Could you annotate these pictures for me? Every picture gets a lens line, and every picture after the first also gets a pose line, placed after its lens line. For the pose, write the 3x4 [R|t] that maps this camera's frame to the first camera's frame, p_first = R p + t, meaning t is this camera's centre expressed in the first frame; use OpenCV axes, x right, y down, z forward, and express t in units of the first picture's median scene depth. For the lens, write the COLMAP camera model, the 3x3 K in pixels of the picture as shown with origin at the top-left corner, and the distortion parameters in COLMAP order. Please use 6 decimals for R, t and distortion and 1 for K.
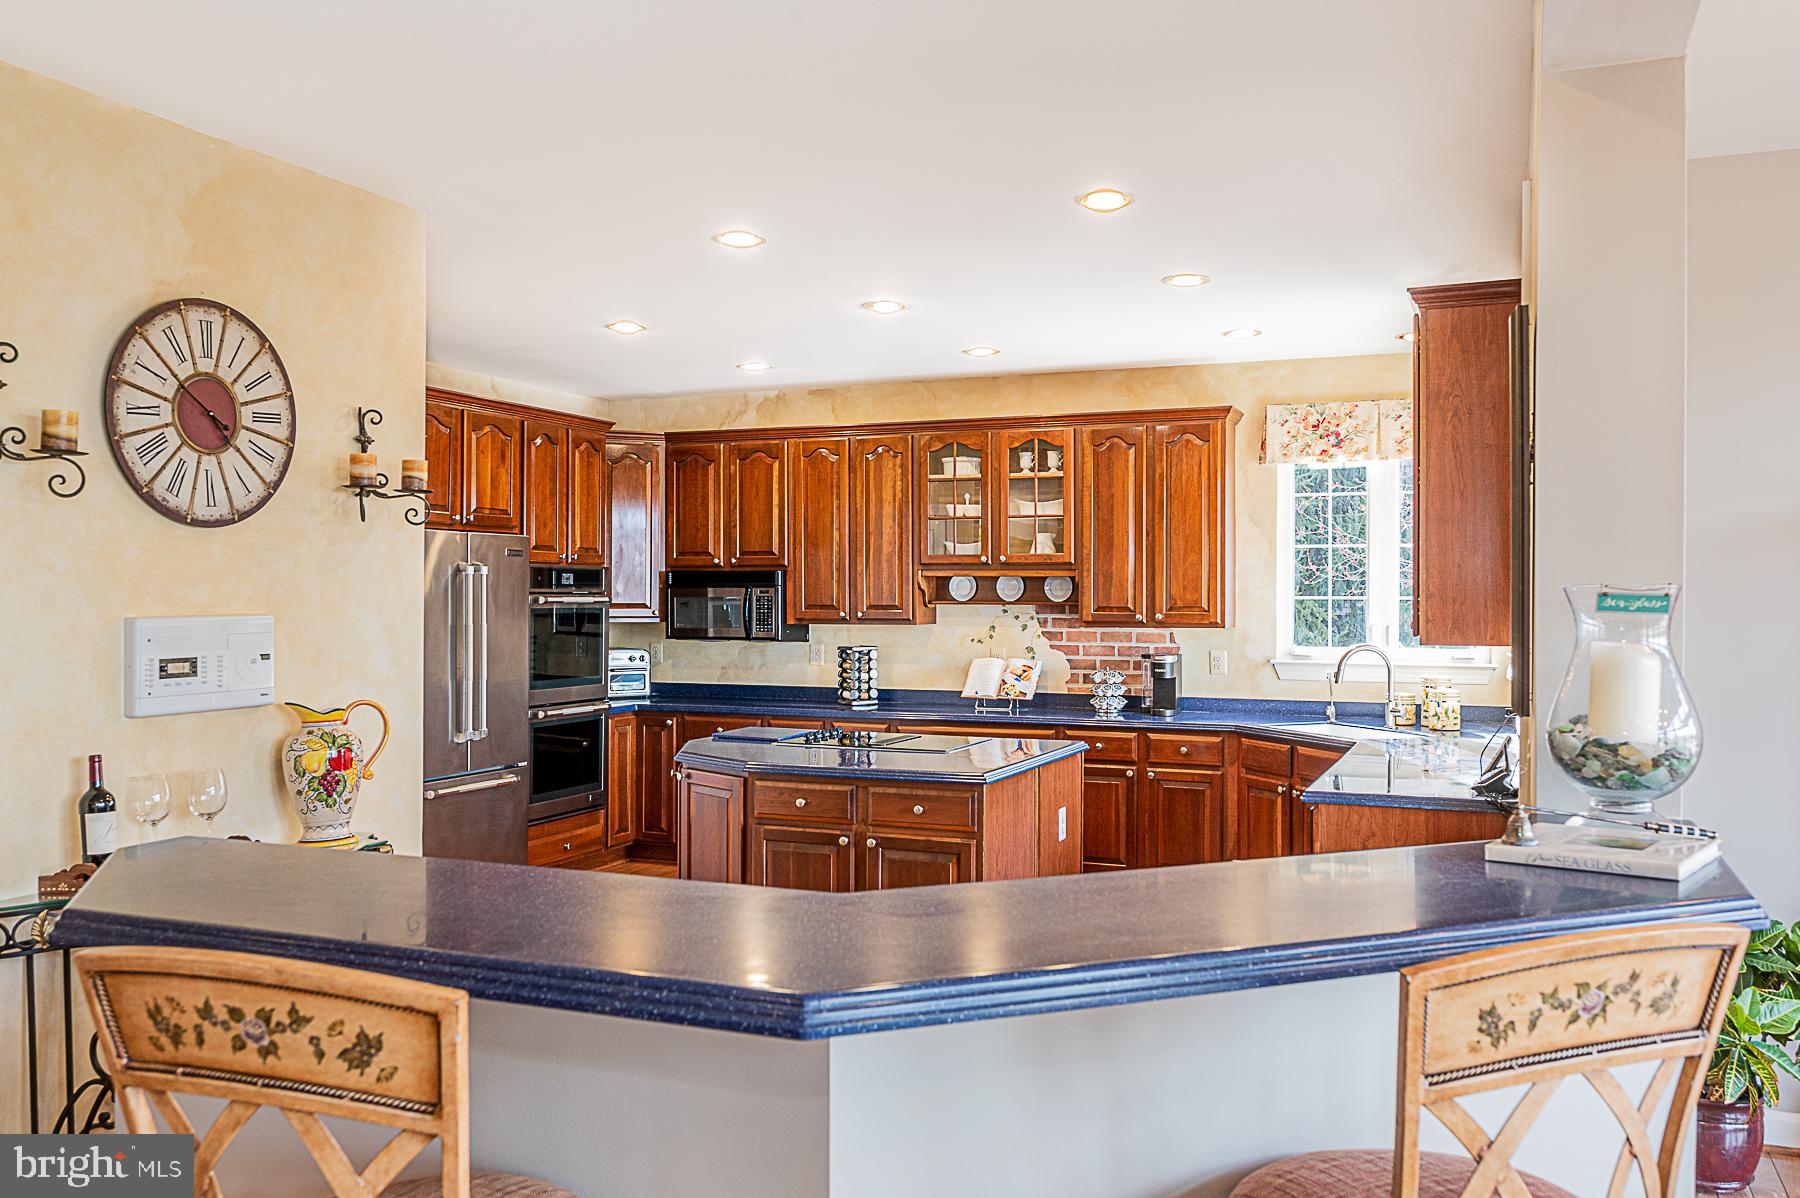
lens RADIAL K [[1445.8, 0, 900.0], [0, 1445.8, 599.0], [0, 0, 1]] dist [0.006796, 0.000671]
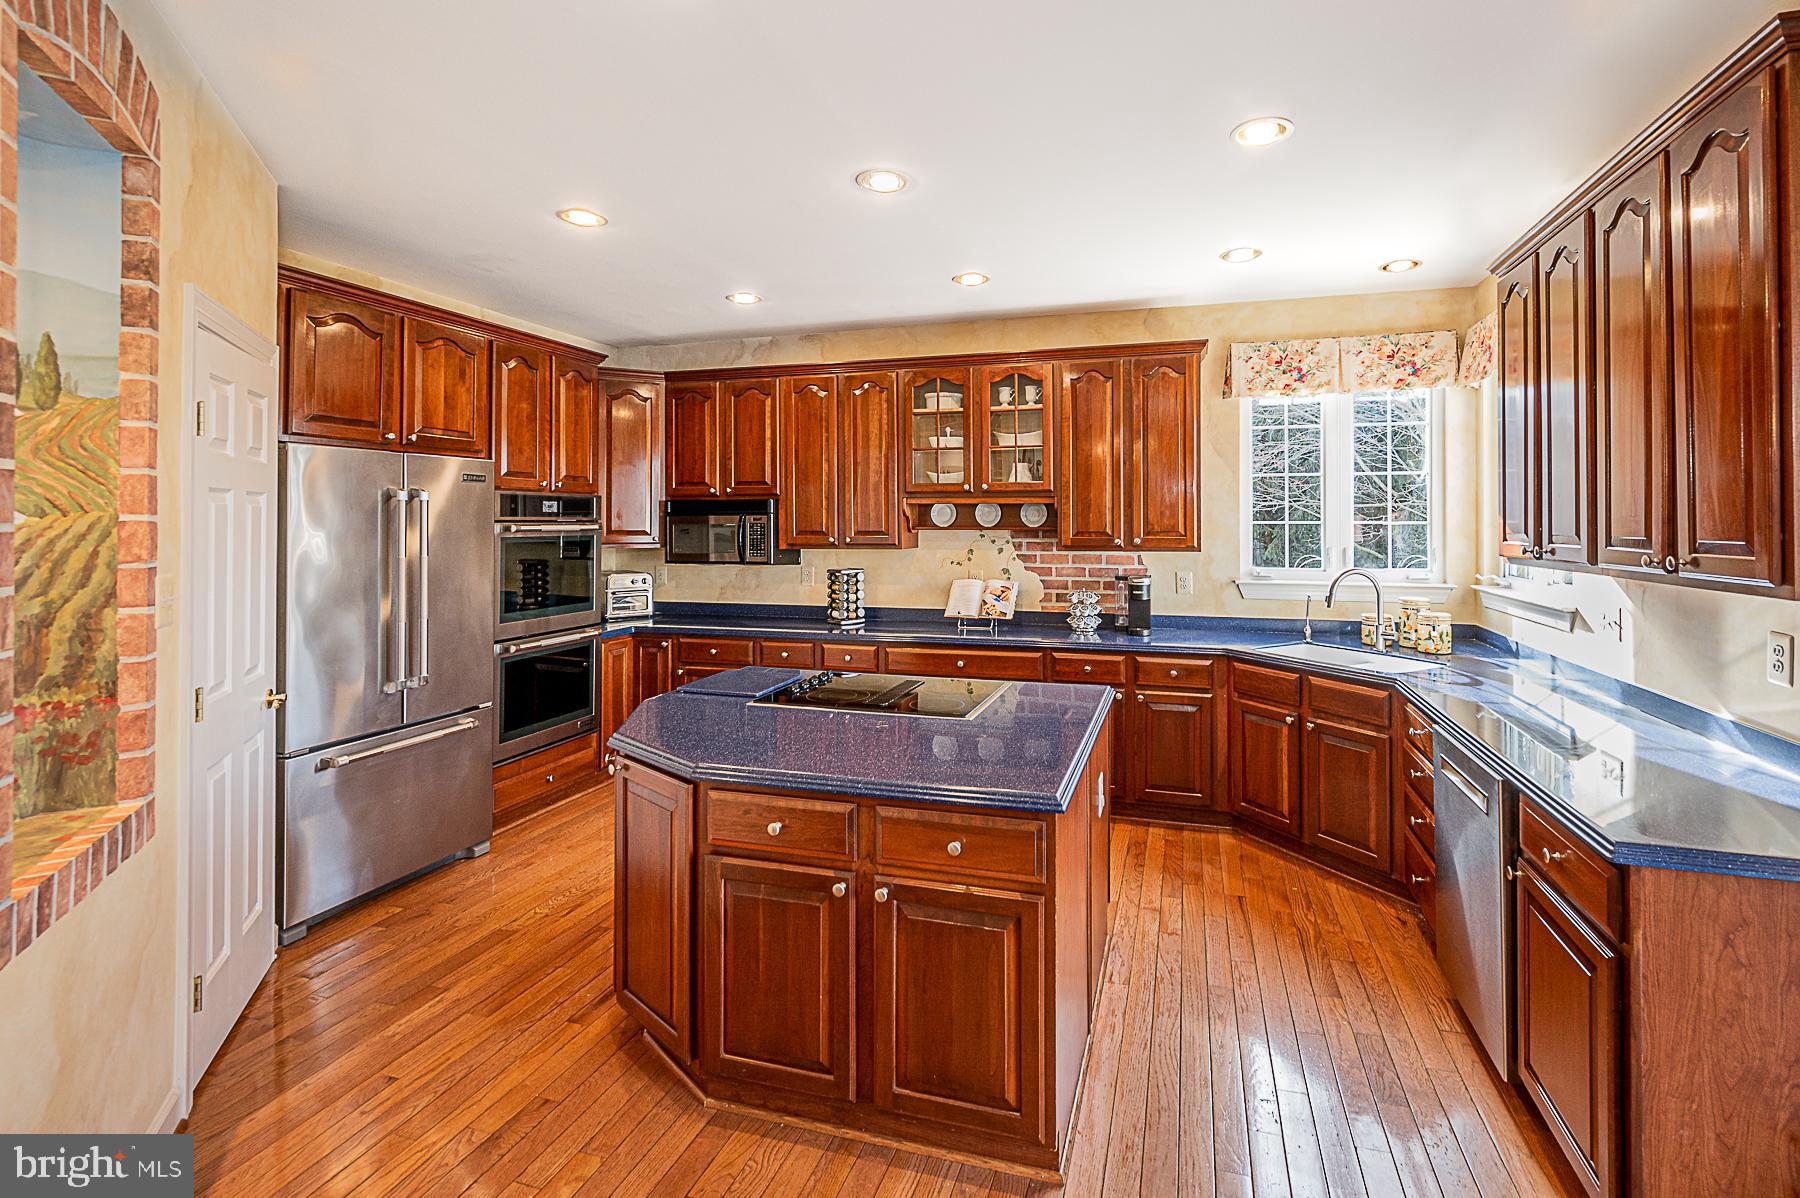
lens RADIAL K [[806.7, 0, 958.4], [0, 806.7, 514.4], [0, 0, 1]] dist [-0.001480, -0.000117]
pose [[0.992785, -0.003557, 0.119854, -0.018685], [0.004813, 0.999936, -0.010191, -0.001659], [-0.119810, 0.010694, 0.992739, 0.408167]]
